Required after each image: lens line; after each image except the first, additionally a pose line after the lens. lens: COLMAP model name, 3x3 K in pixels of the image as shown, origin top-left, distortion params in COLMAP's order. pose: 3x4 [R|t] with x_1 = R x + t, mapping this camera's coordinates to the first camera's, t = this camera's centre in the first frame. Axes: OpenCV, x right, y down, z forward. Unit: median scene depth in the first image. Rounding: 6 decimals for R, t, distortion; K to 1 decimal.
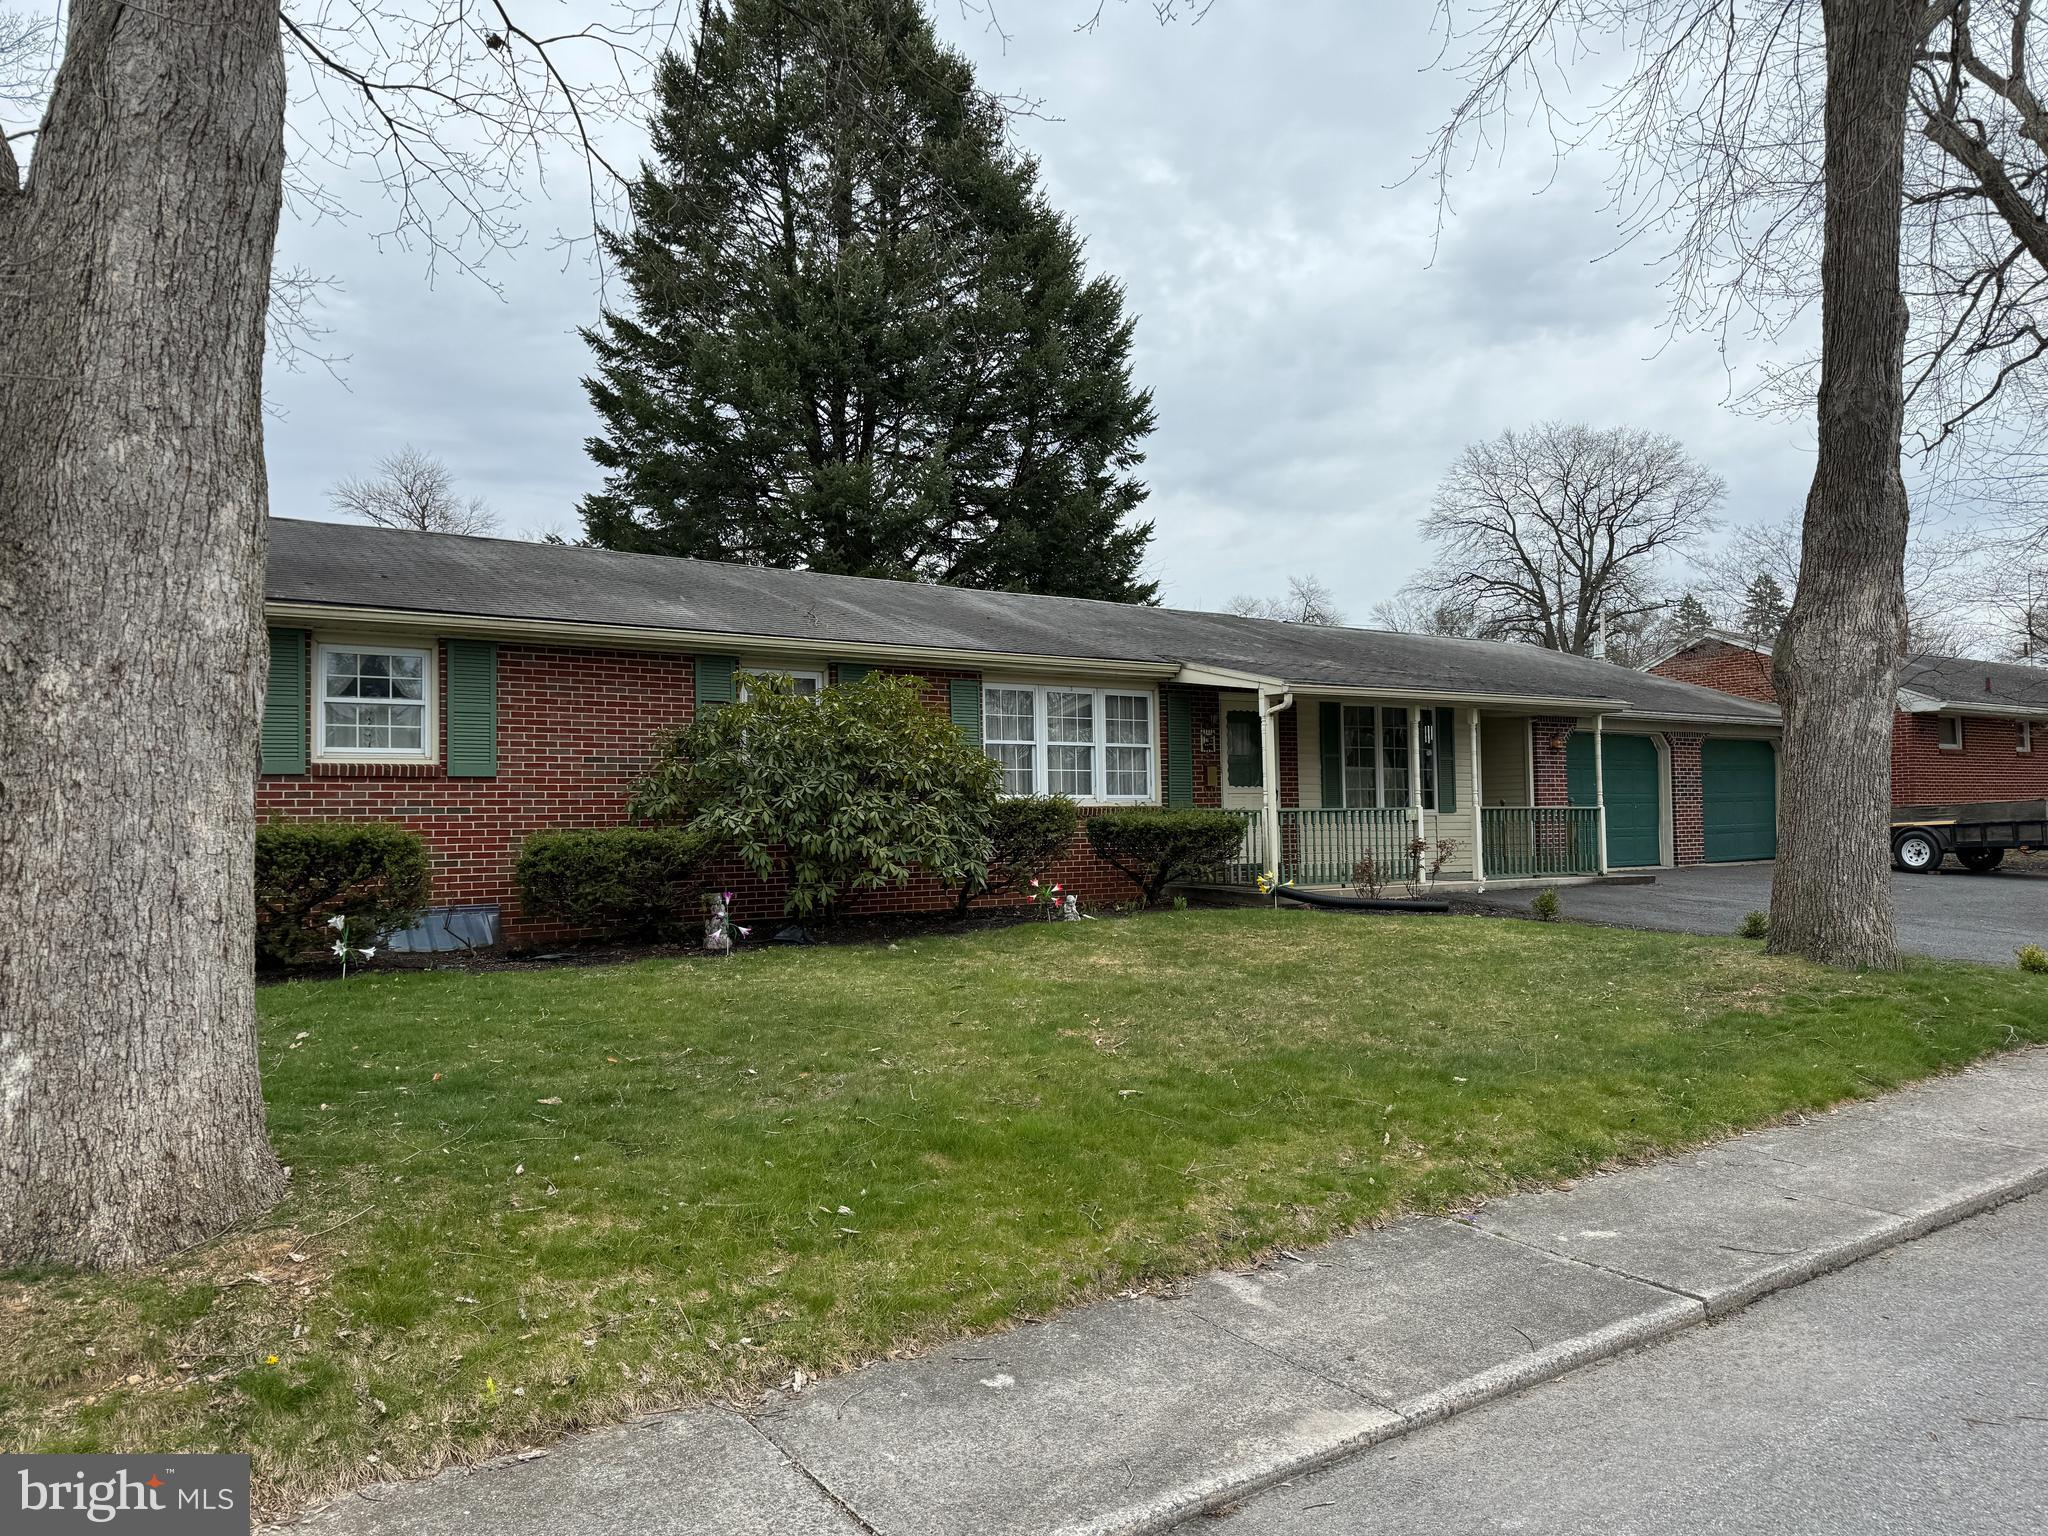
lens RADIAL K [[1430.6, 0, 1014.7], [0, 1430.6, 770.2], [0, 0, 1]] dist [0.042730, -0.041816]
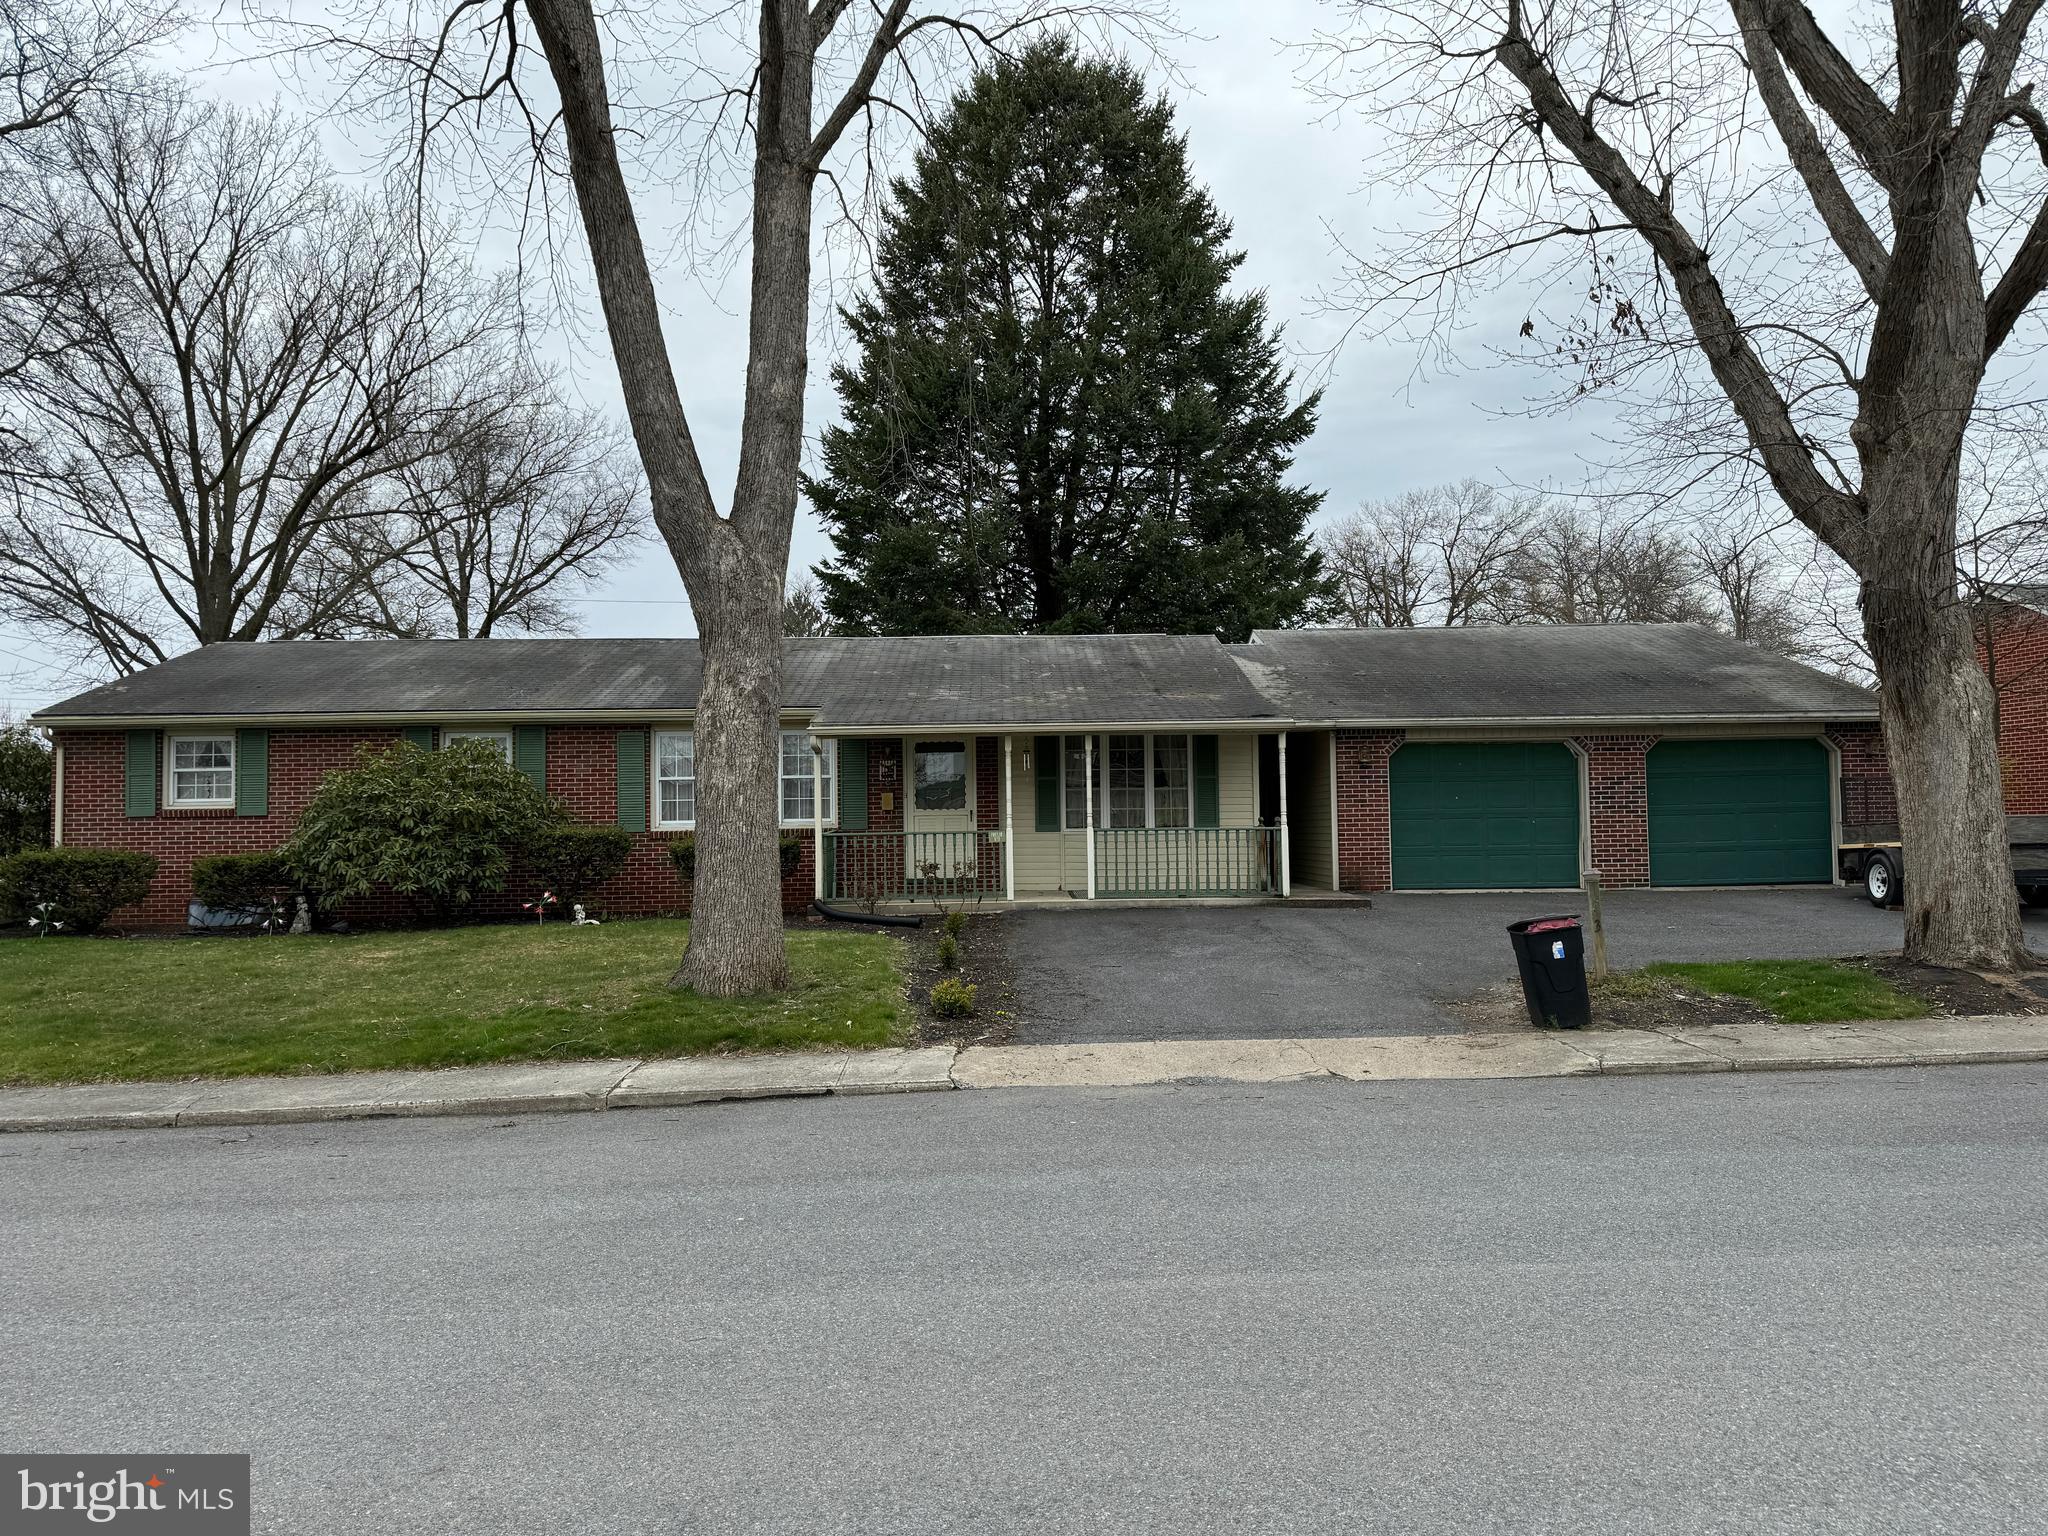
lens RADIAL K [[1430.6, 0, 1022.2], [0, 1430.6, 761.1], [0, 0, 1]] dist [0.042730, -0.041816]
pose [[0.844938, -0.021015, -0.534451, 0.946530], [0.022921, 0.999733, -0.003074, -0.024906], [0.534373, -0.009653, 0.845194, 0.100337]]
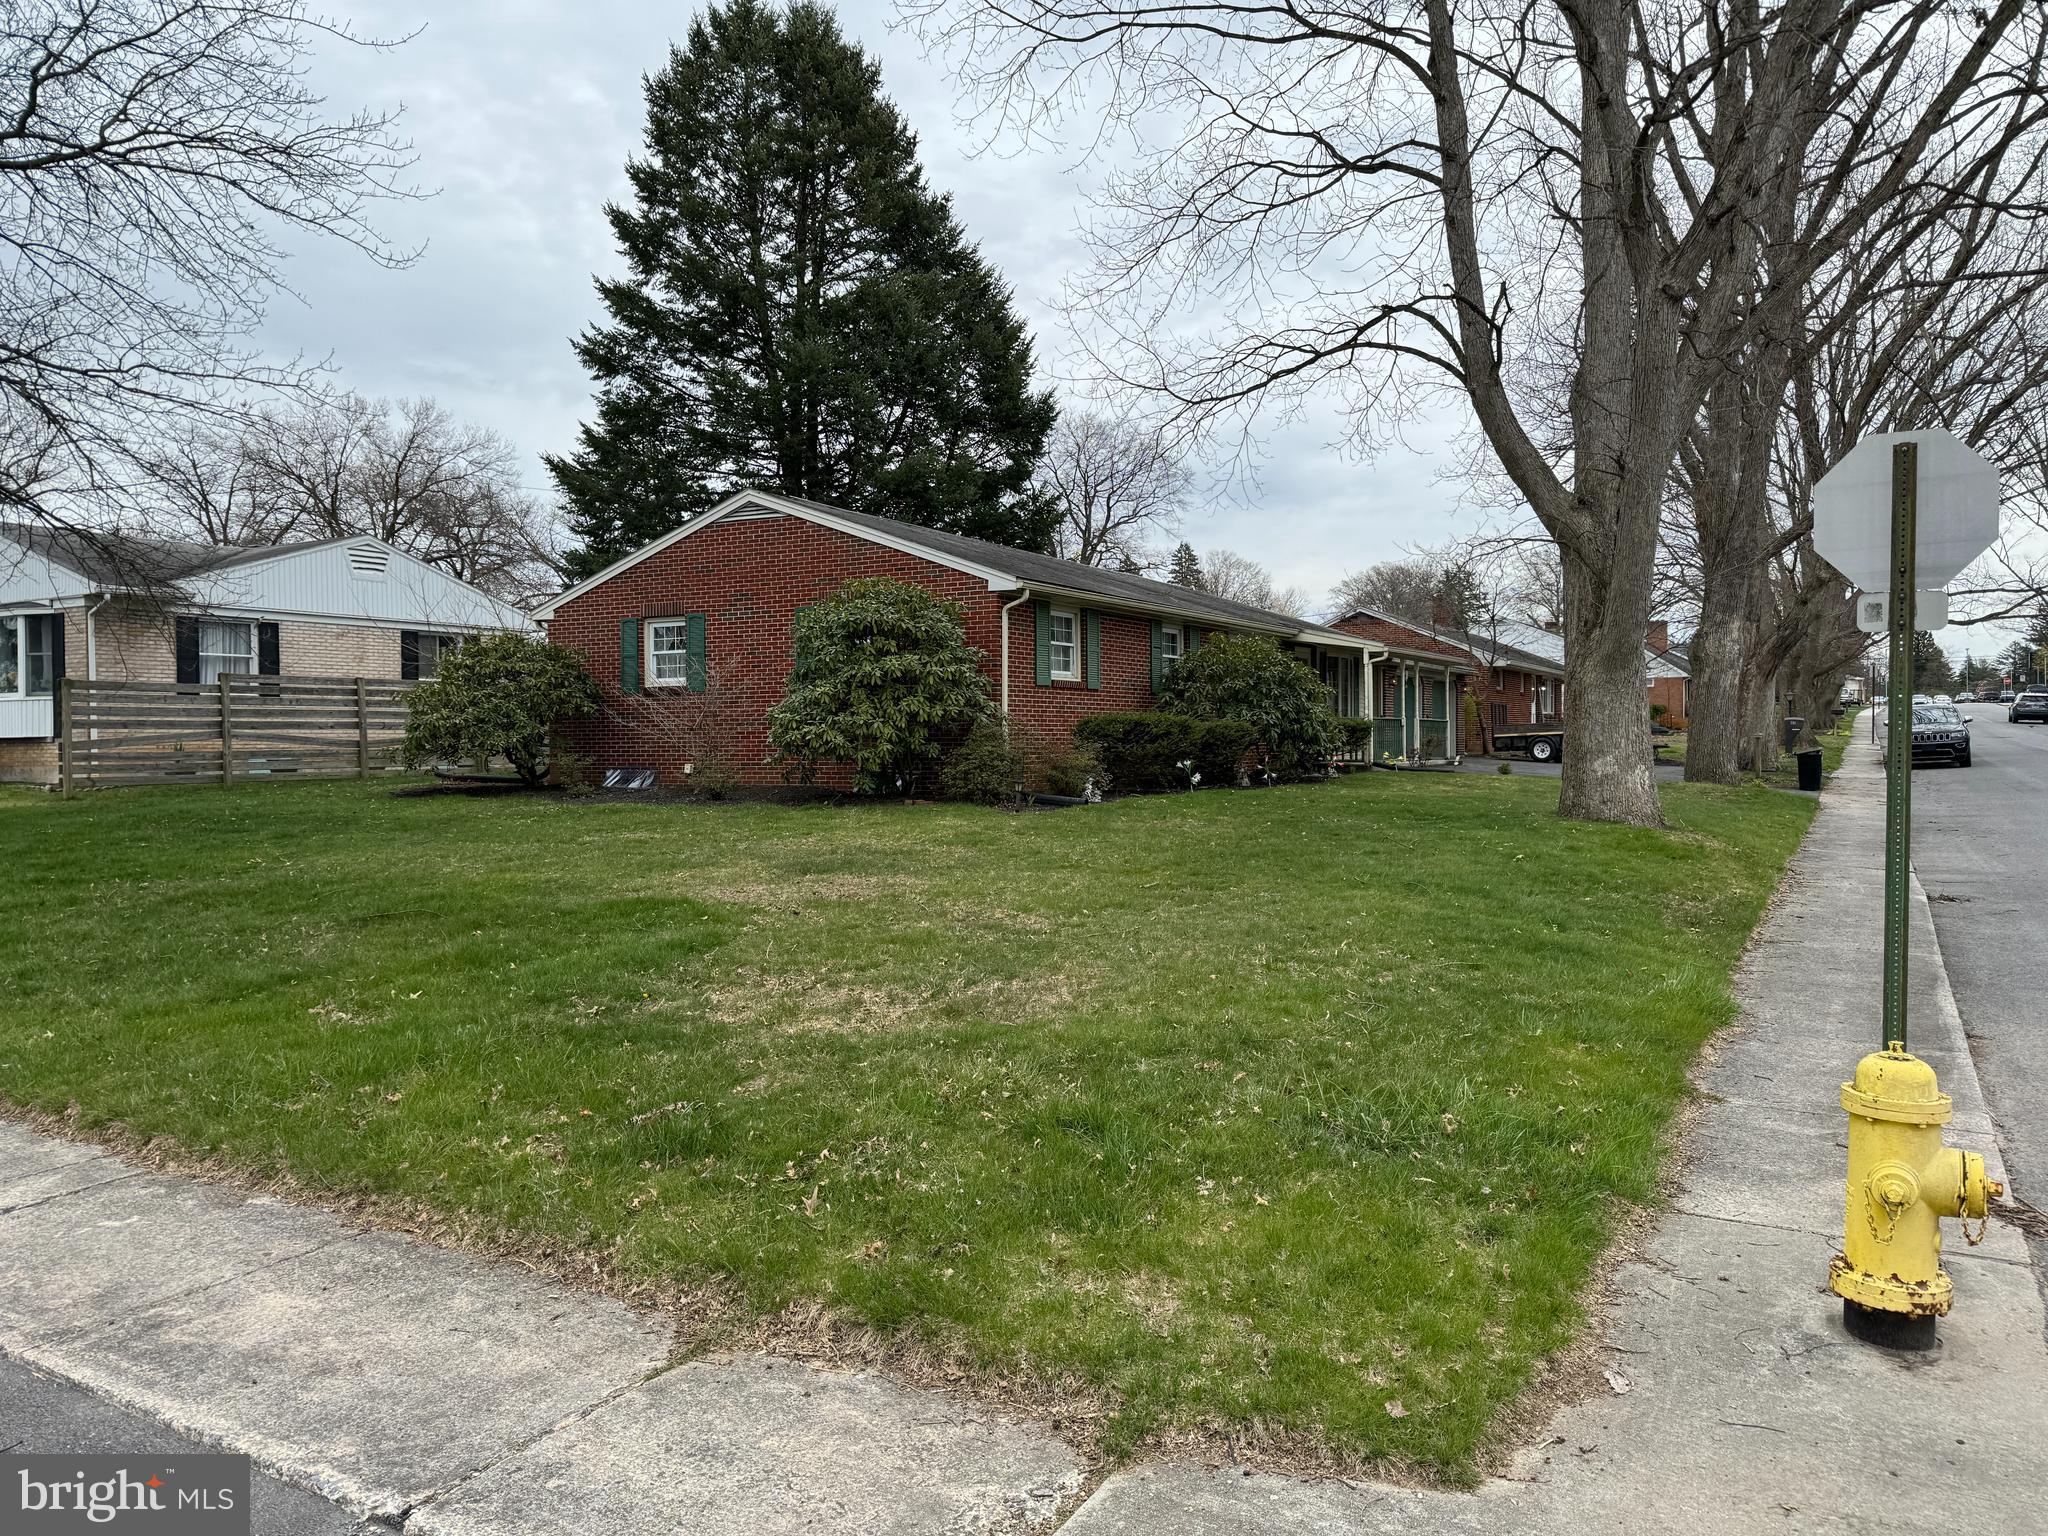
lens RADIAL K [[1430.6, 0, 1026.5], [0, 1430.6, 760.5], [0, 0, 1]] dist [0.042730, -0.041816]
pose [[0.903918, 0.001181, 0.427705, -0.954943], [-0.020620, 0.998954, 0.040820, 0.017101], [-0.427209, -0.045717, 0.902996, -0.410644]]
